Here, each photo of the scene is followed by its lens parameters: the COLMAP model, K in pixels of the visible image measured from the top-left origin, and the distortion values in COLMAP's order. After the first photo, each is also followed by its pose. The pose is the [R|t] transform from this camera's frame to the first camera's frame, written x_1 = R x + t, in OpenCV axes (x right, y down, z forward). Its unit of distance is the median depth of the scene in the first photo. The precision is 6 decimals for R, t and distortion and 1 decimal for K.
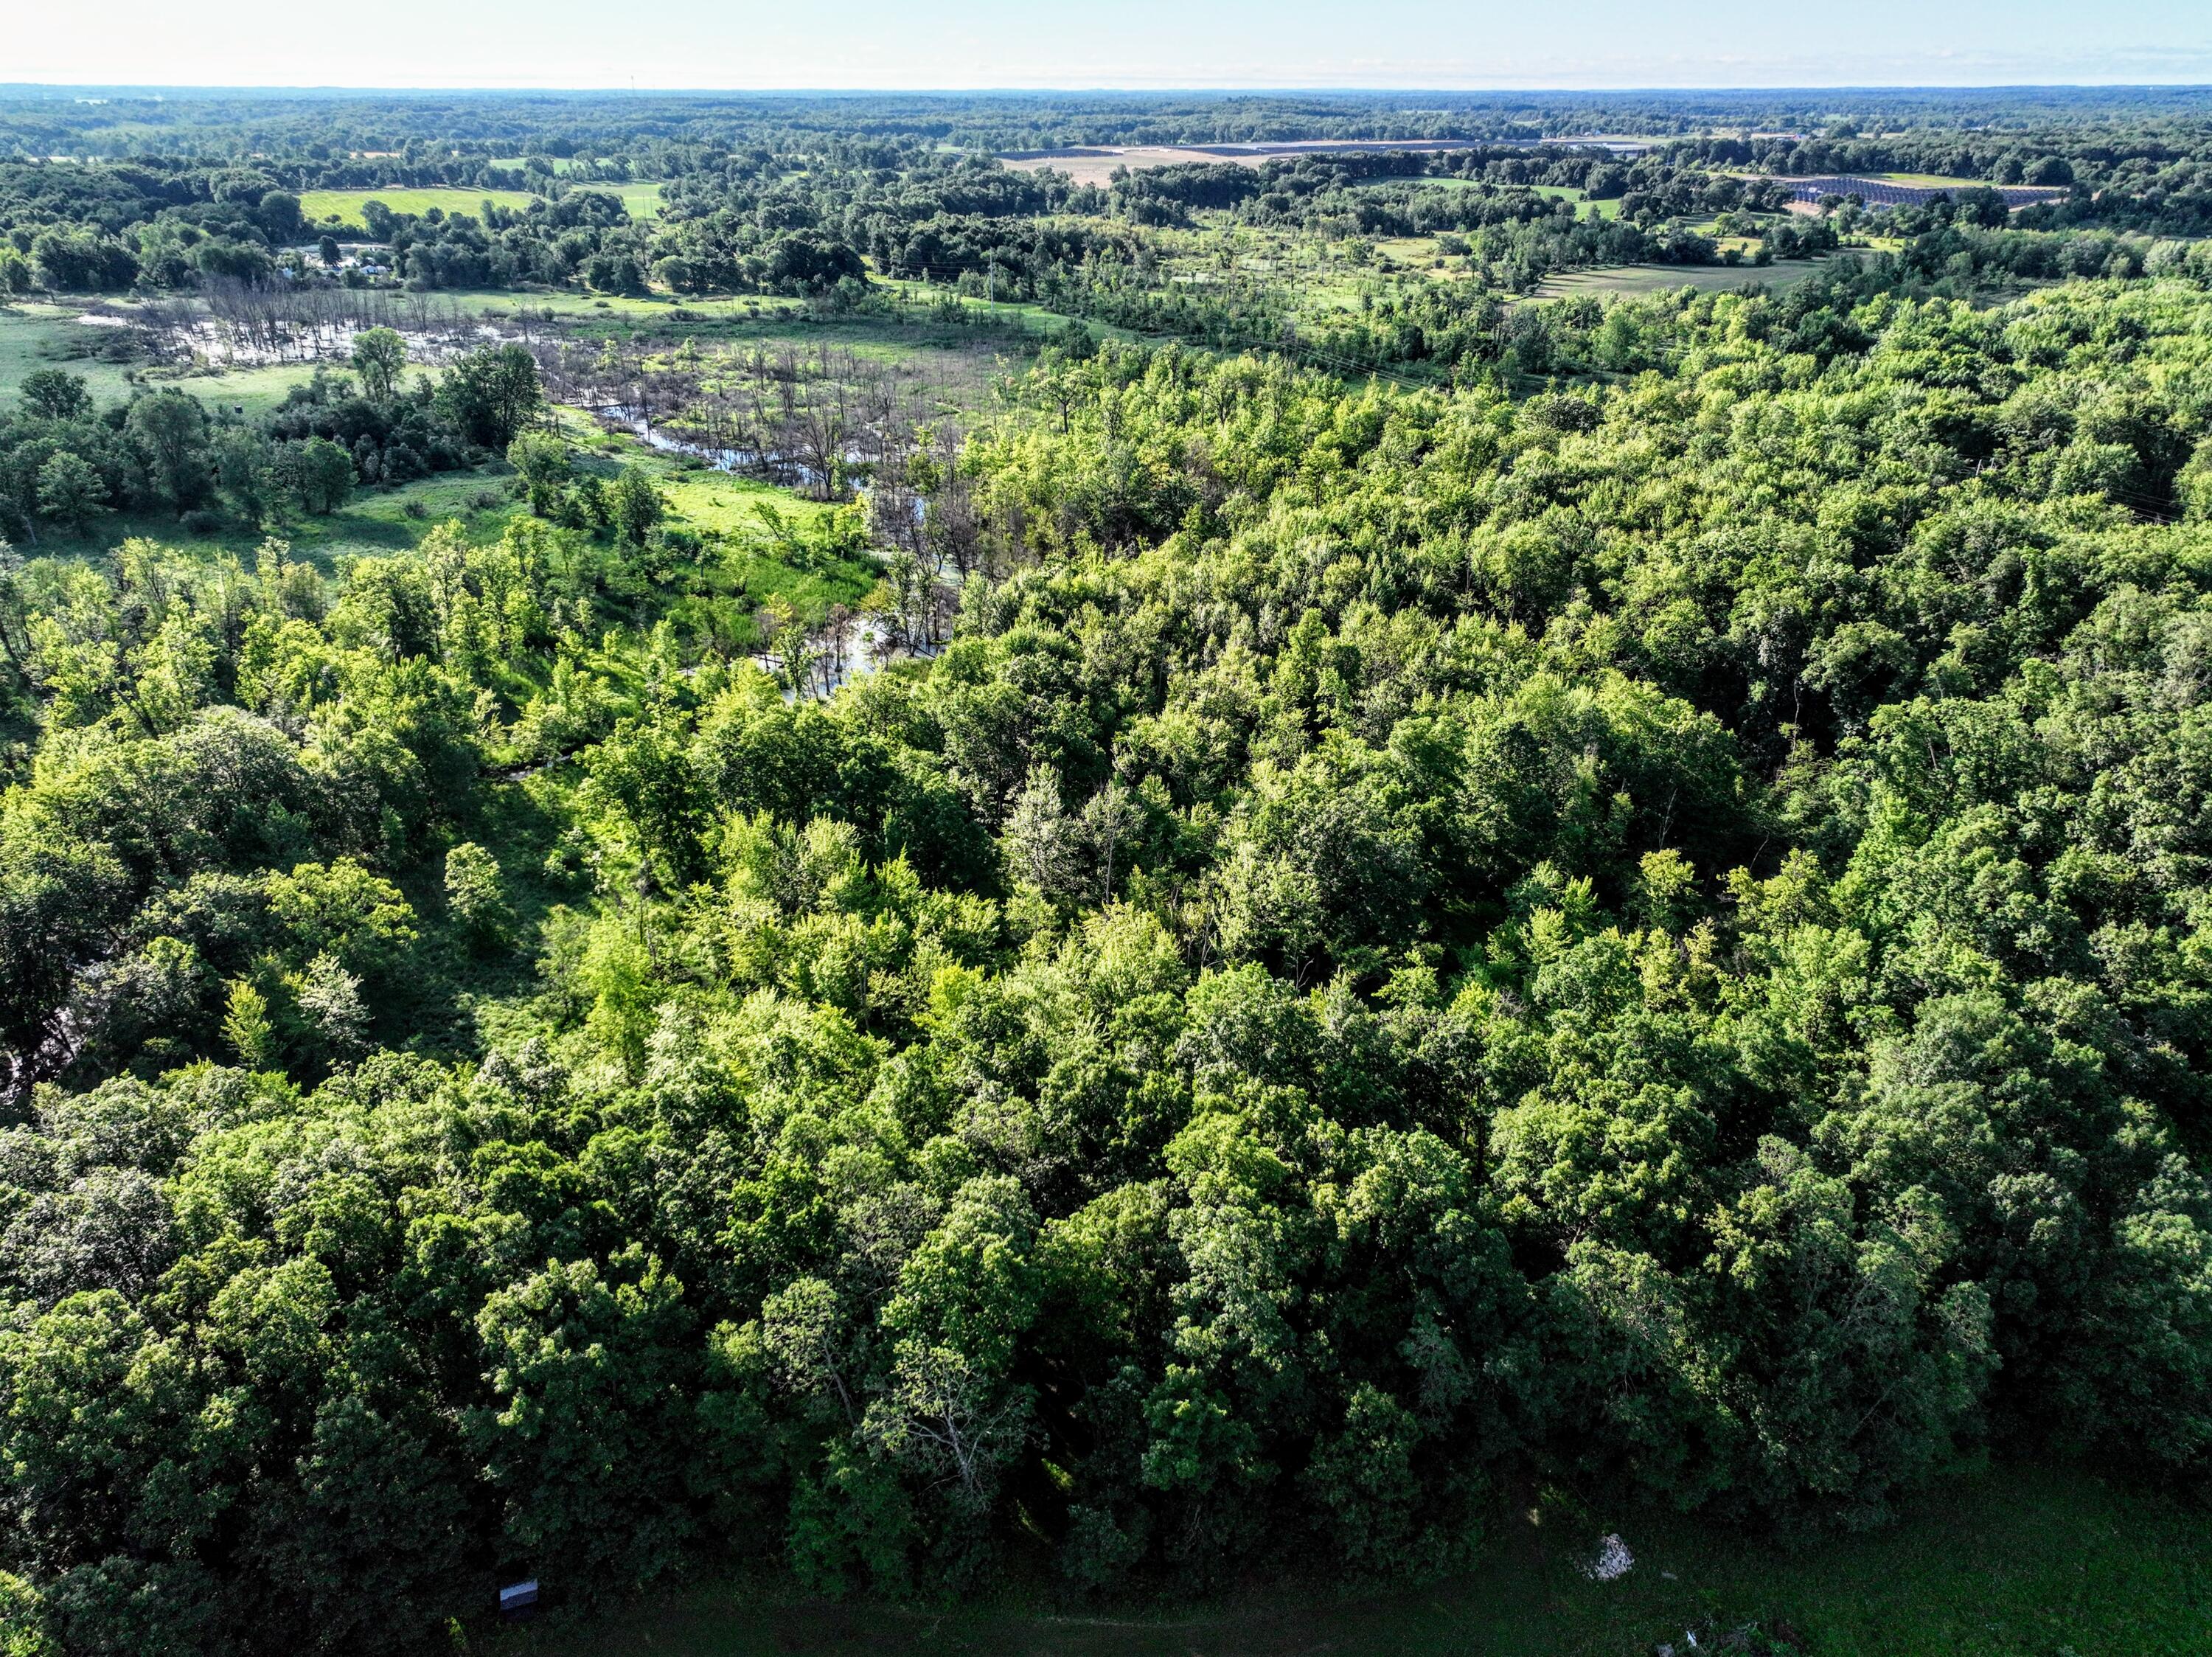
lens RADIAL K [[1541.6, 0, 1105.2], [0, 1541.6, 833.8], [0, 0, 1]] dist [-0.018872, 0.031689]
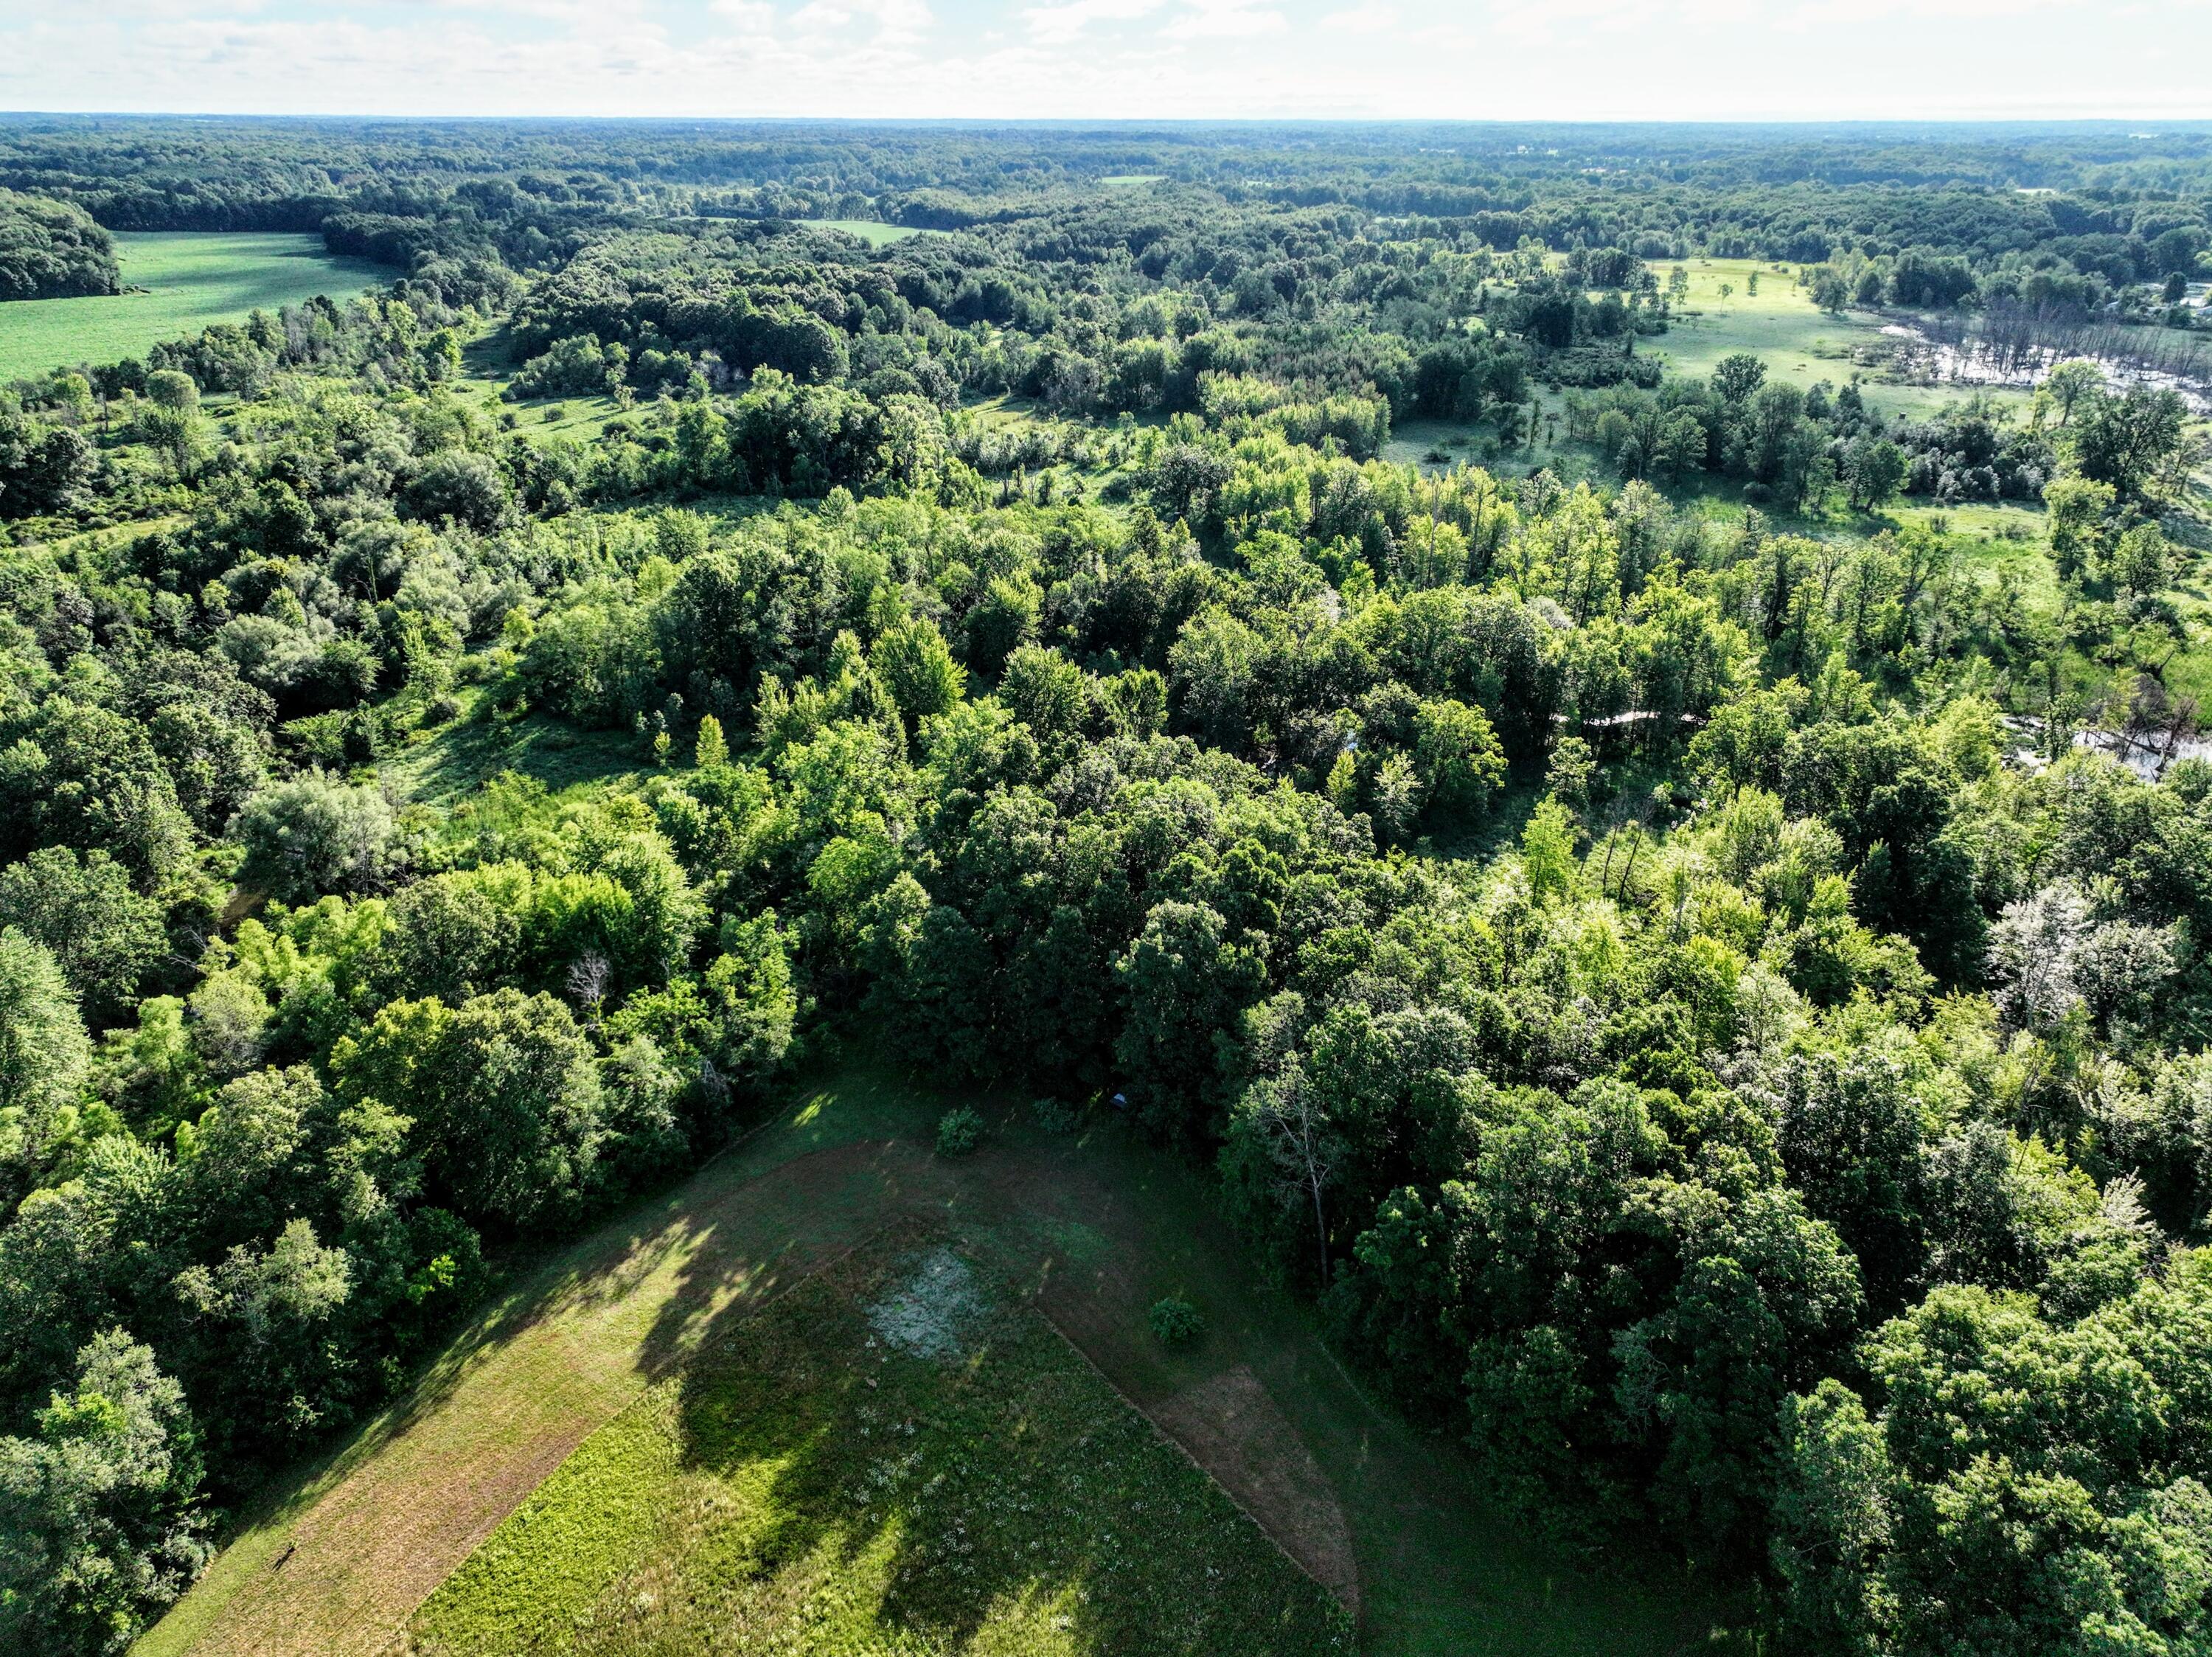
lens RADIAL K [[1541.6, 0, 1105.2], [0, 1541.6, 833.8], [0, 0, 1]] dist [-0.018872, 0.031689]
pose [[0.475072, 0.384262, -0.791612, 0.699969], [-0.394945, 0.897024, 0.198411, -0.032435], [0.786336, 0.218384, 0.577913, 0.065520]]
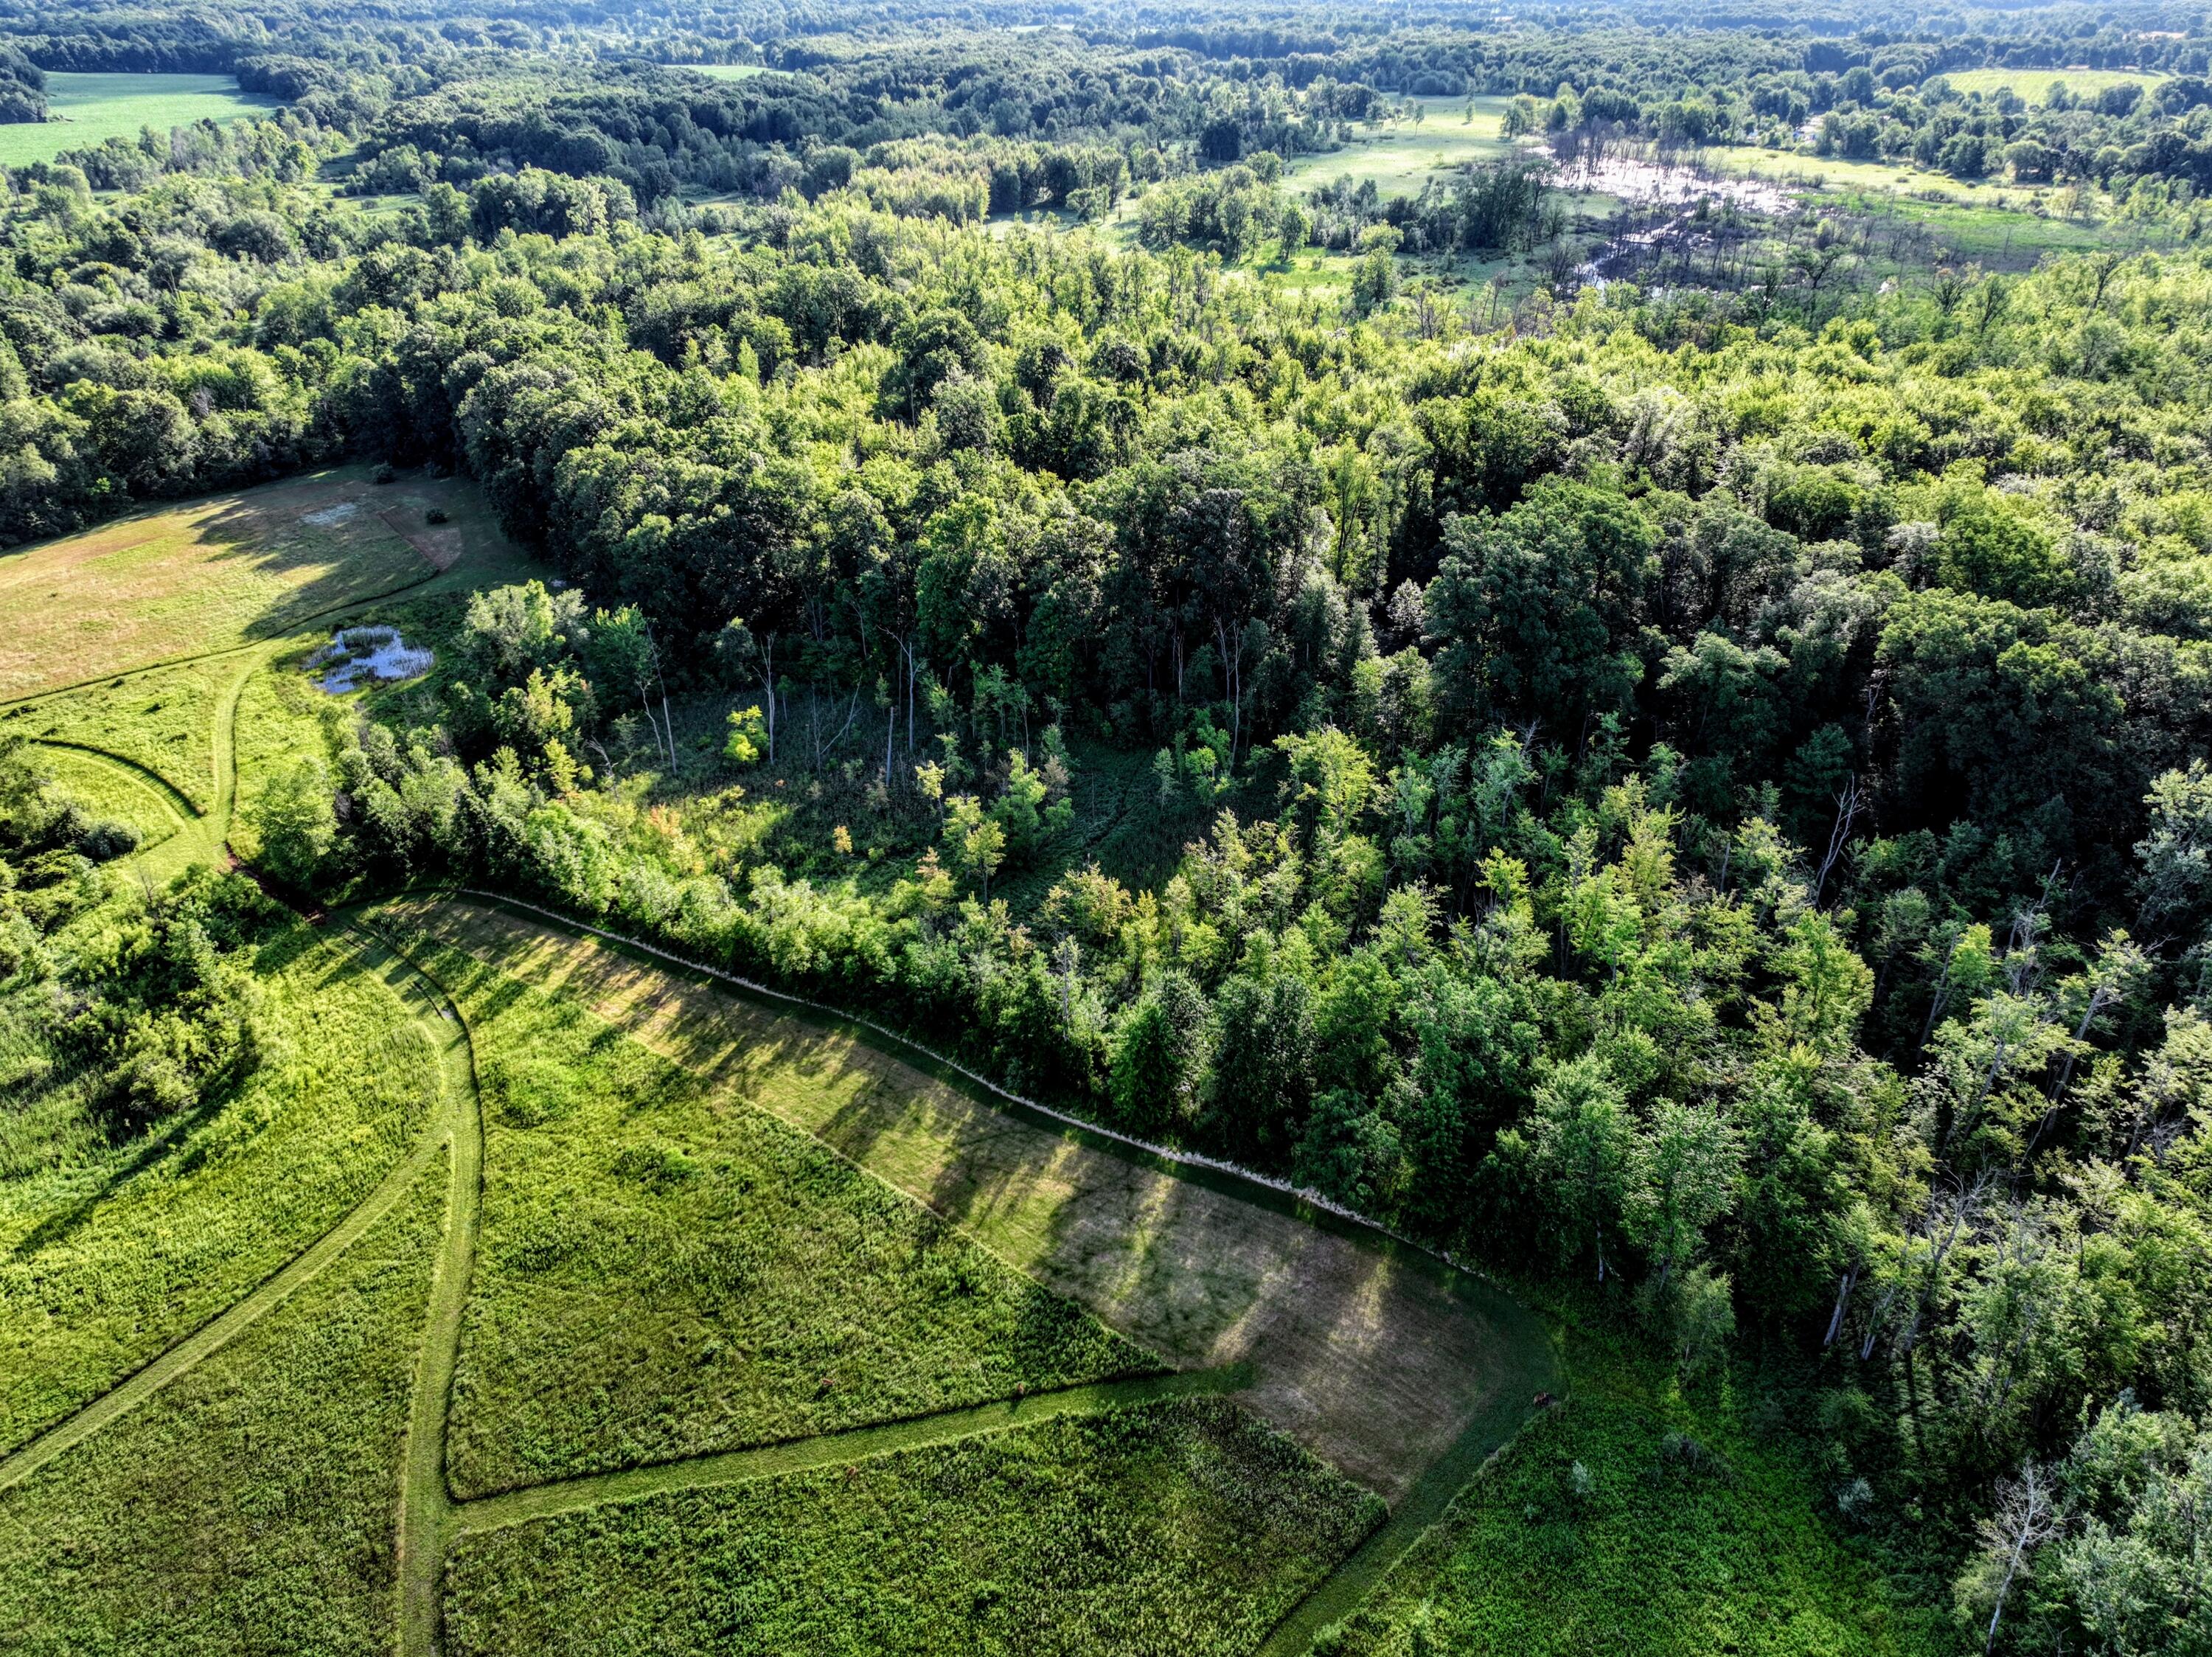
lens RADIAL K [[1553.0, 0, 1110.2], [0, 1553.0, 820.0], [0, 0, 1]] dist [0.000317, 0.010526]
pose [[0.472809, 0.435307, -0.766133, 2.812453], [-0.394125, 0.882109, 0.257973, -0.174689], [0.788110, 0.179980, 0.588634, 0.309132]]
